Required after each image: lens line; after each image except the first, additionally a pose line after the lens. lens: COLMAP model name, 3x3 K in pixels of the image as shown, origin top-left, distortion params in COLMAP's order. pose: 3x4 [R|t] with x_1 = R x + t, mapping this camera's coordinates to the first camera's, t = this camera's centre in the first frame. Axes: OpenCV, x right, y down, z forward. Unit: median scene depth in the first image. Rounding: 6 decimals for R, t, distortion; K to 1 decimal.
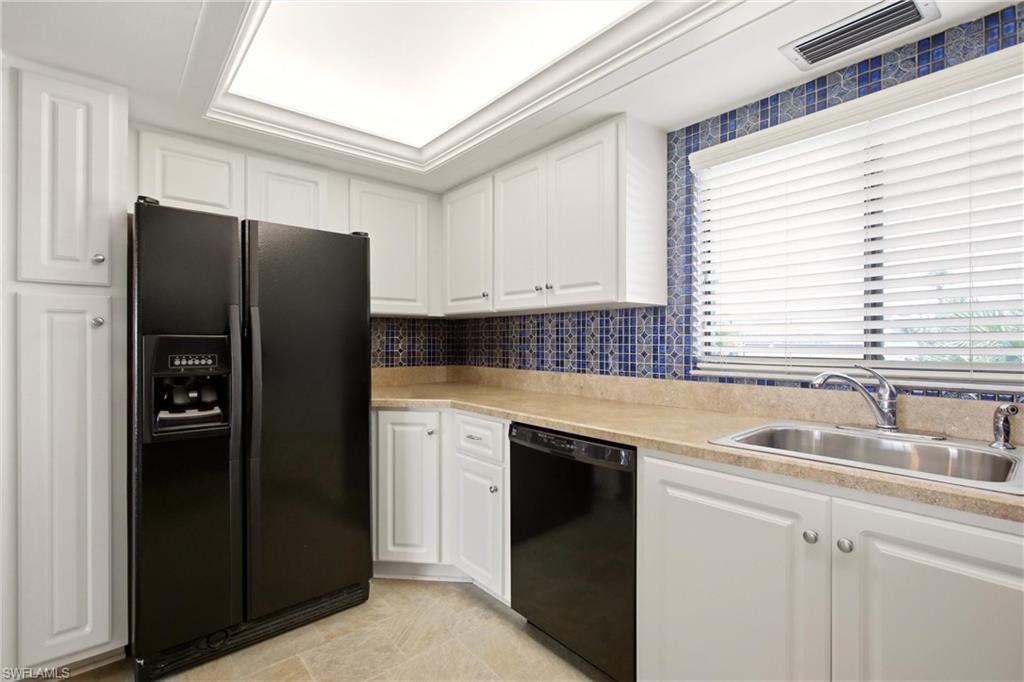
lens RADIAL K [[466.6, 0, 500.7], [0, 466.6, 341.1], [0, 0, 1]] dist [-0.049602, 0.027468]
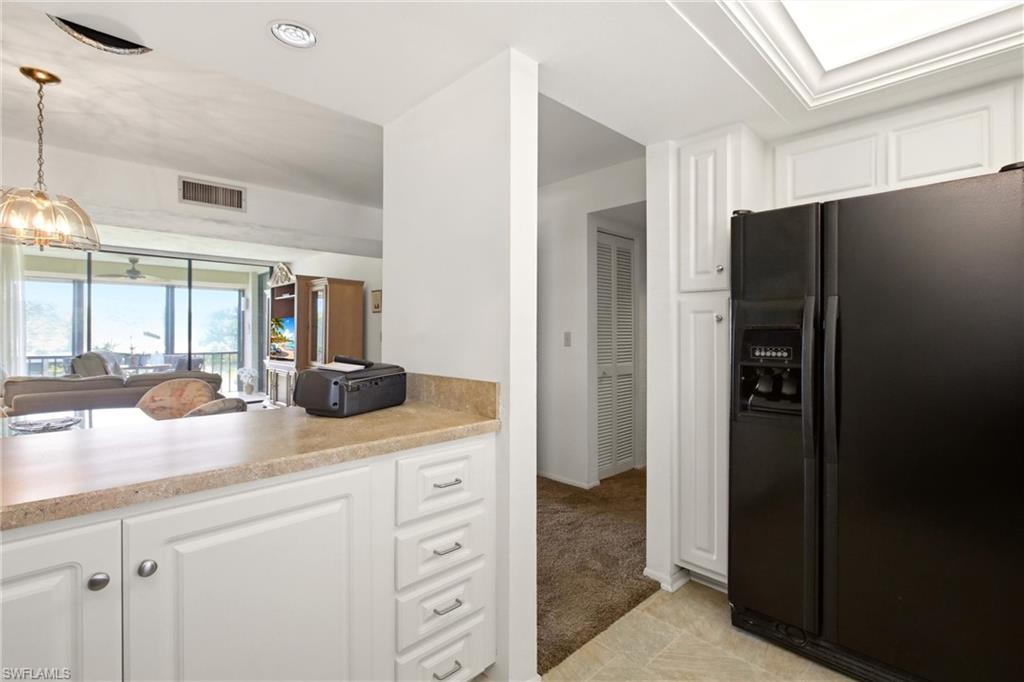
lens RADIAL K [[474.7, 0, 517.7], [0, 474.7, 333.6], [0, 0, 1]] dist [-0.004593, 0.000156]
pose [[0.082238, 0.002336, -0.996610, 0.385278], [-0.008235, 0.999965, 0.001664, 0.002270], [0.996579, 0.008070, 0.082254, 0.336176]]
